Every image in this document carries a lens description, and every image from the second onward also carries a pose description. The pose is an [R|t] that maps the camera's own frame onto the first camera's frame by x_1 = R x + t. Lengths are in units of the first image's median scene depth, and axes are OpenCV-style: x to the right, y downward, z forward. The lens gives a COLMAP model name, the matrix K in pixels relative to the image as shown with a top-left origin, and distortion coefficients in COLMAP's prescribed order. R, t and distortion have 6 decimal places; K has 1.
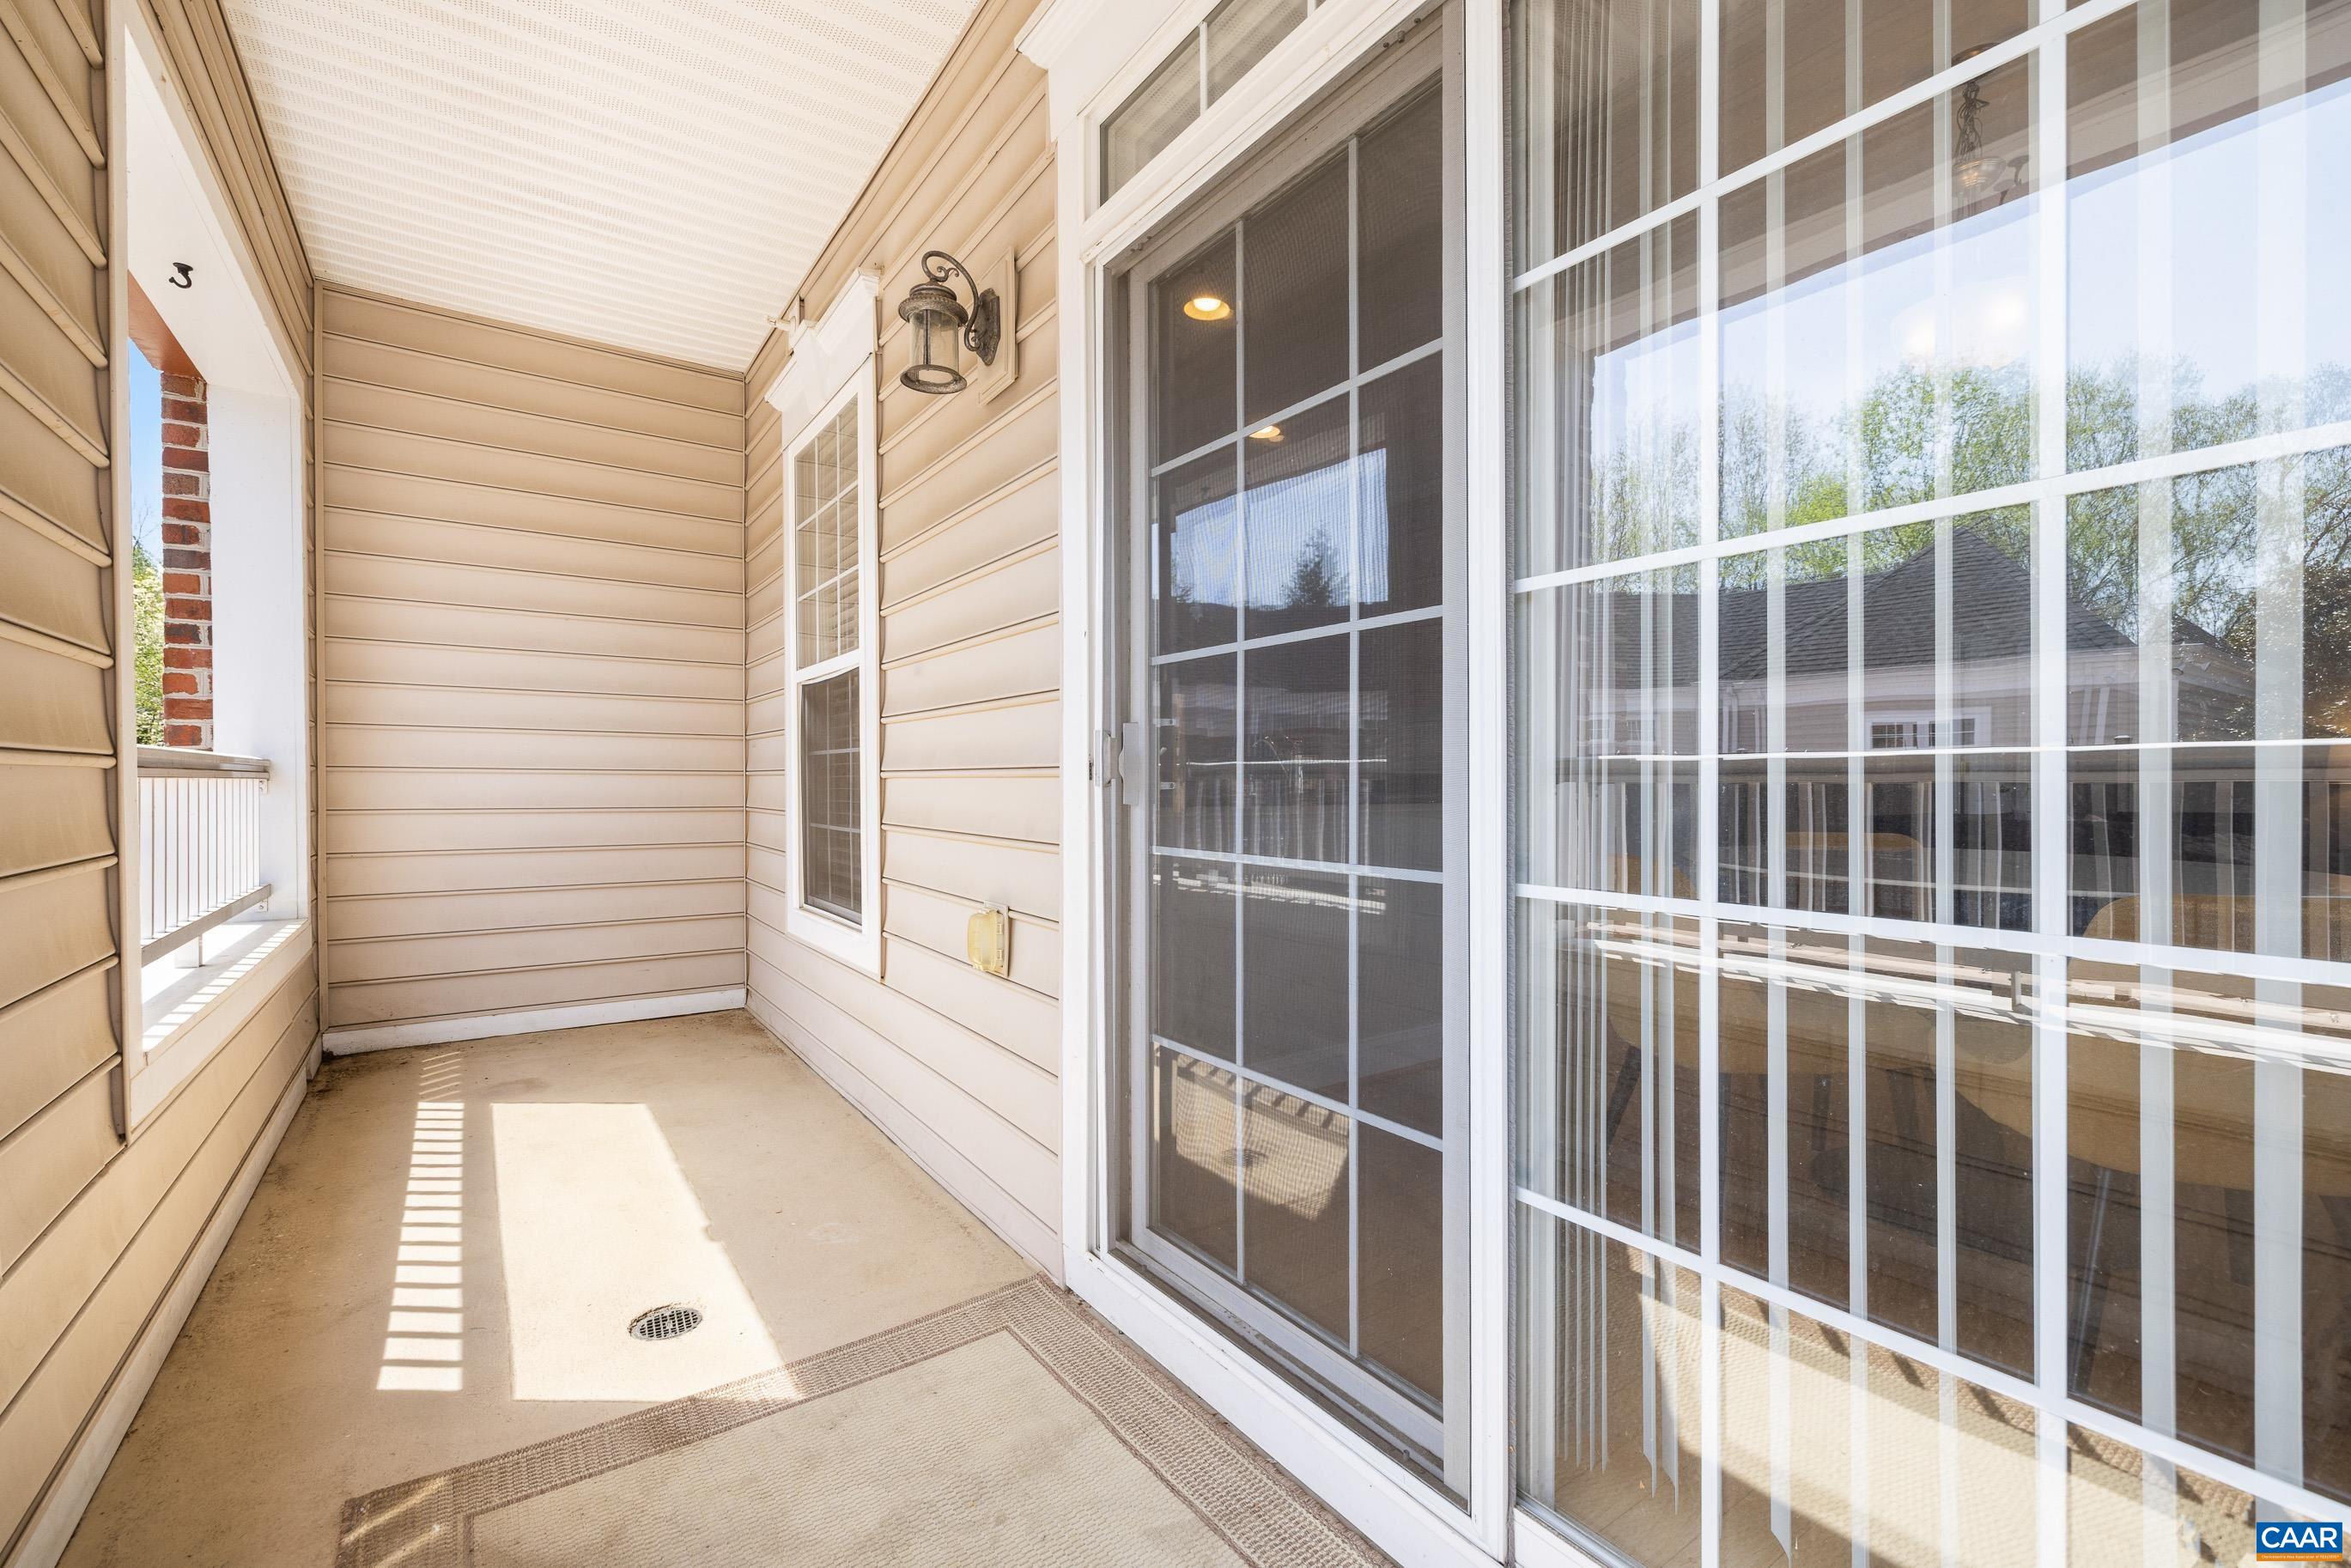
lens RADIAL K [[989.9, 0, 1184.7], [0, 989.9, 785.3], [0, 0, 1]] dist [0.001503, 0.000677]
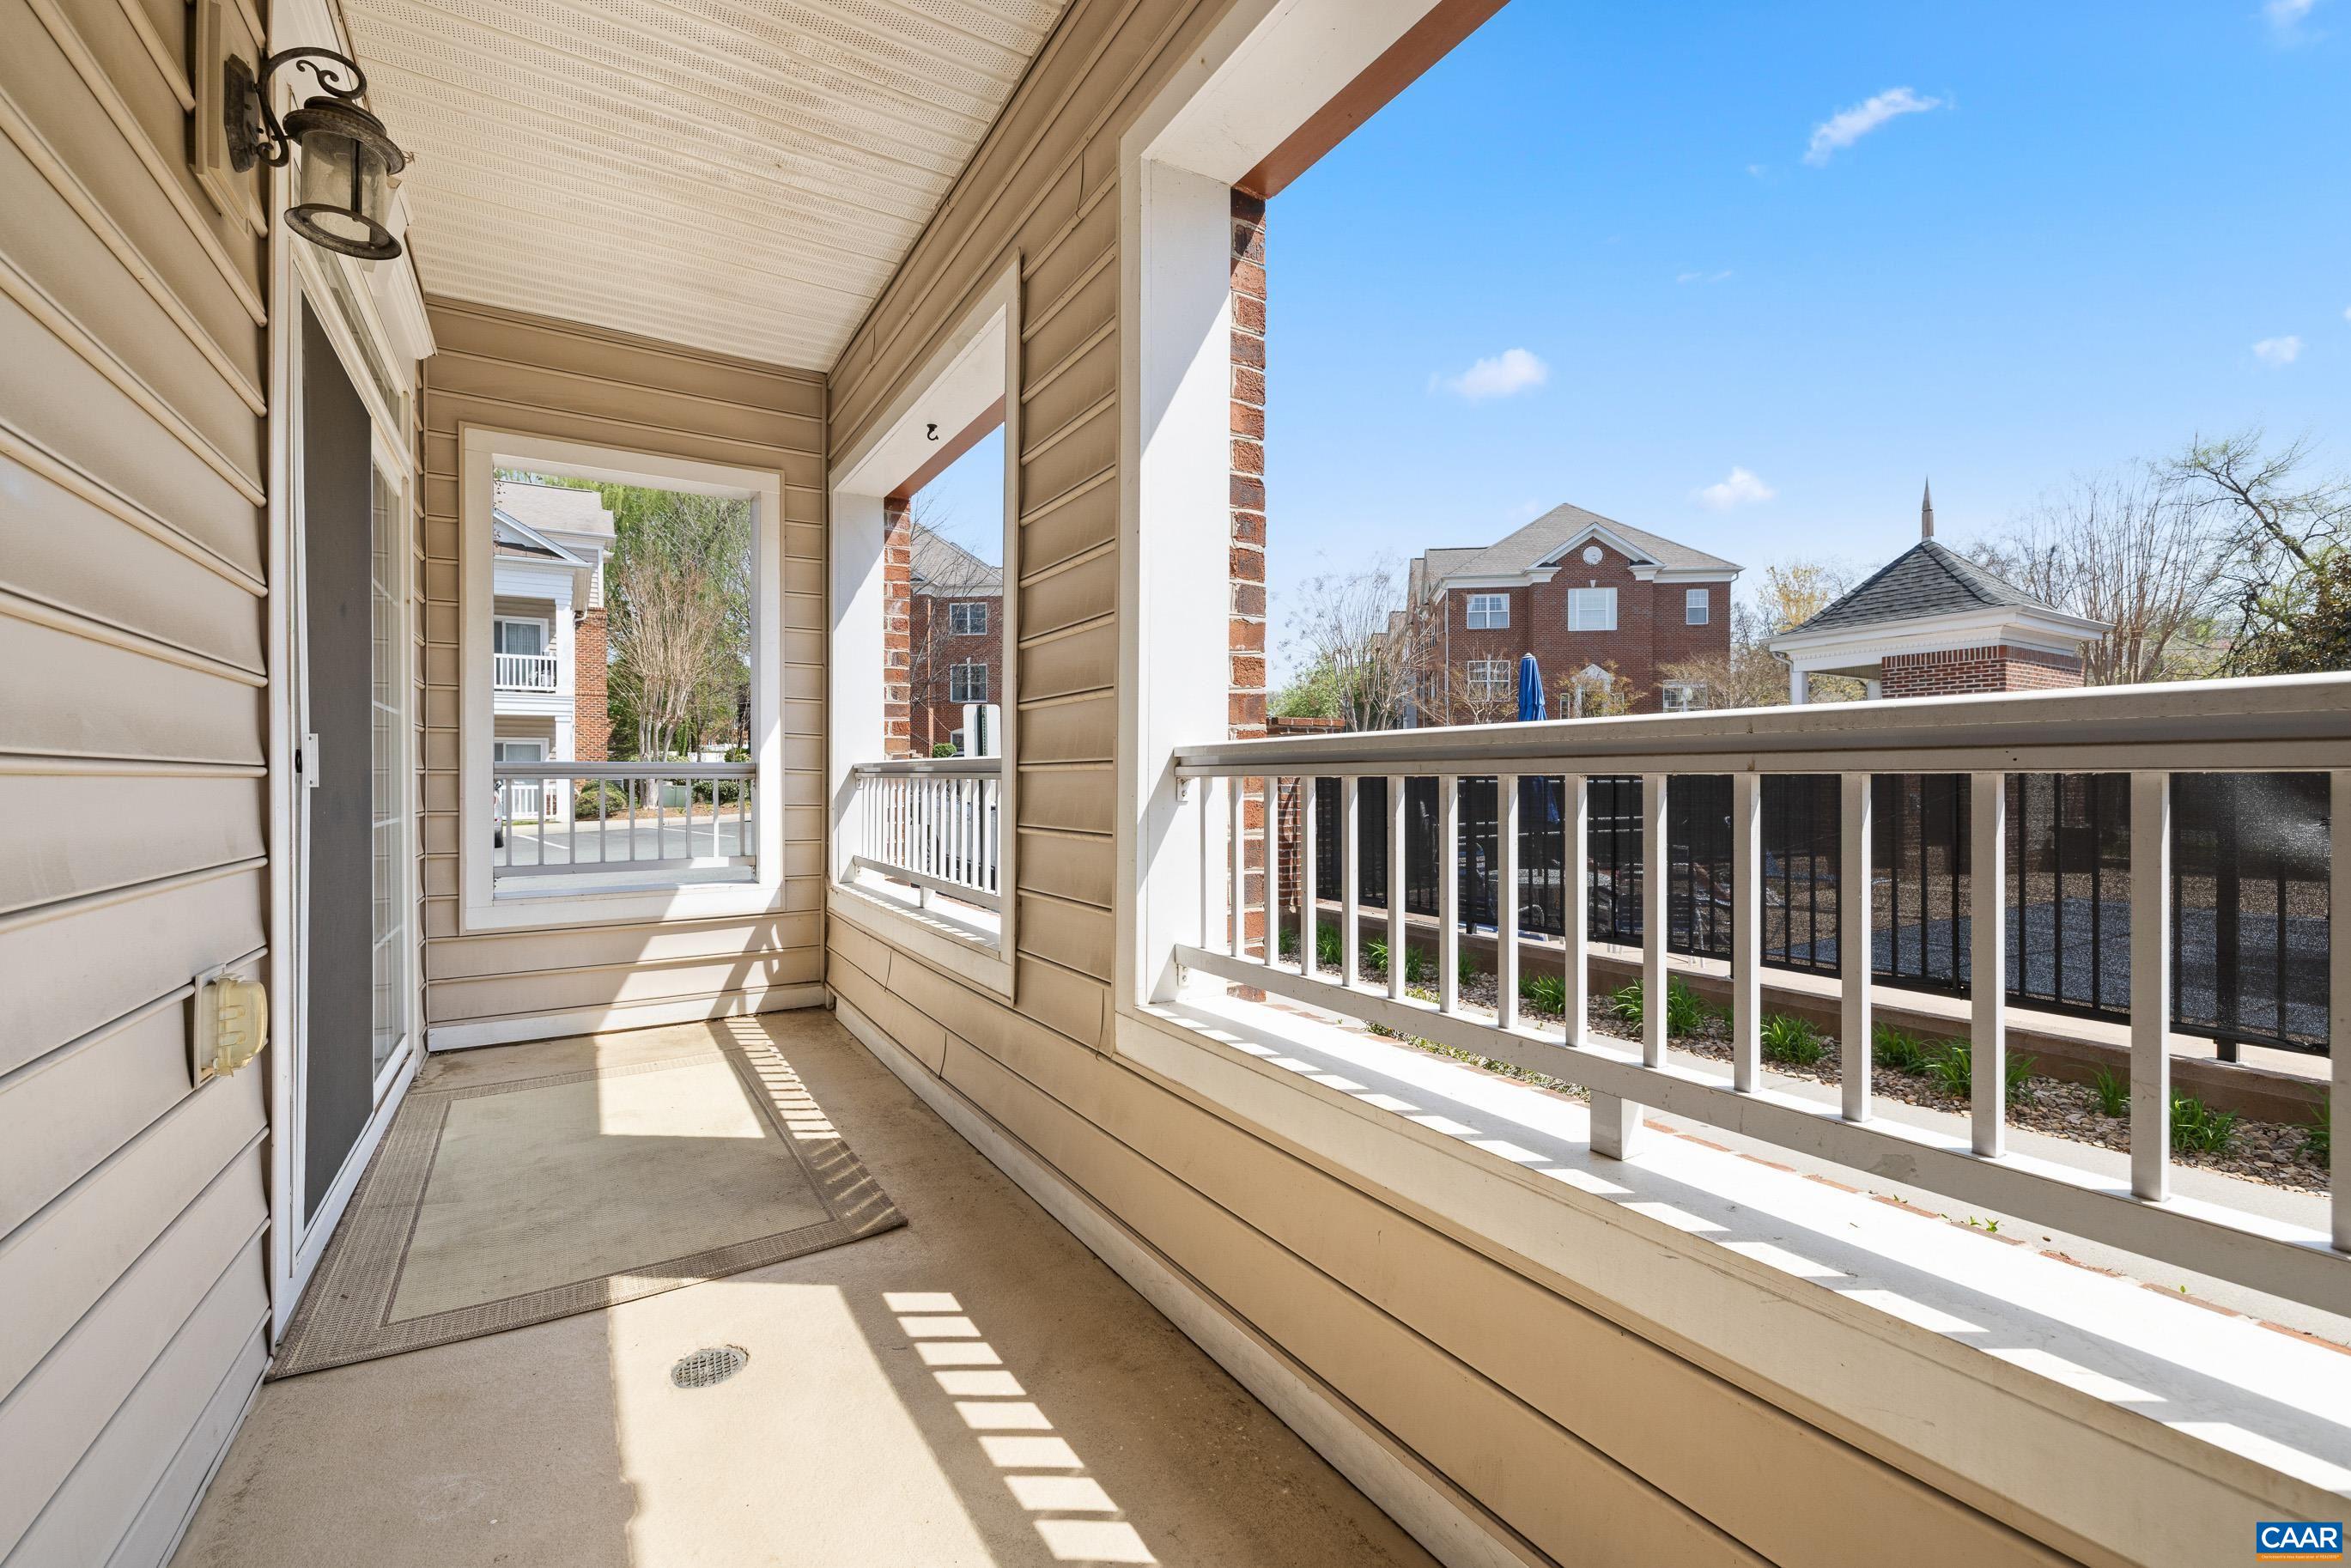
lens RADIAL K [[989.9, 0, 1184.7], [0, 989.9, 785.3], [0, 0, 1]] dist [0.001503, 0.000677]
pose [[-0.997332, 0.002688, 0.072943, -1.063086], [0.003261, 0.999965, 0.007735, -0.005681], [-0.072920, 0.007952, -0.997306, 1.940447]]
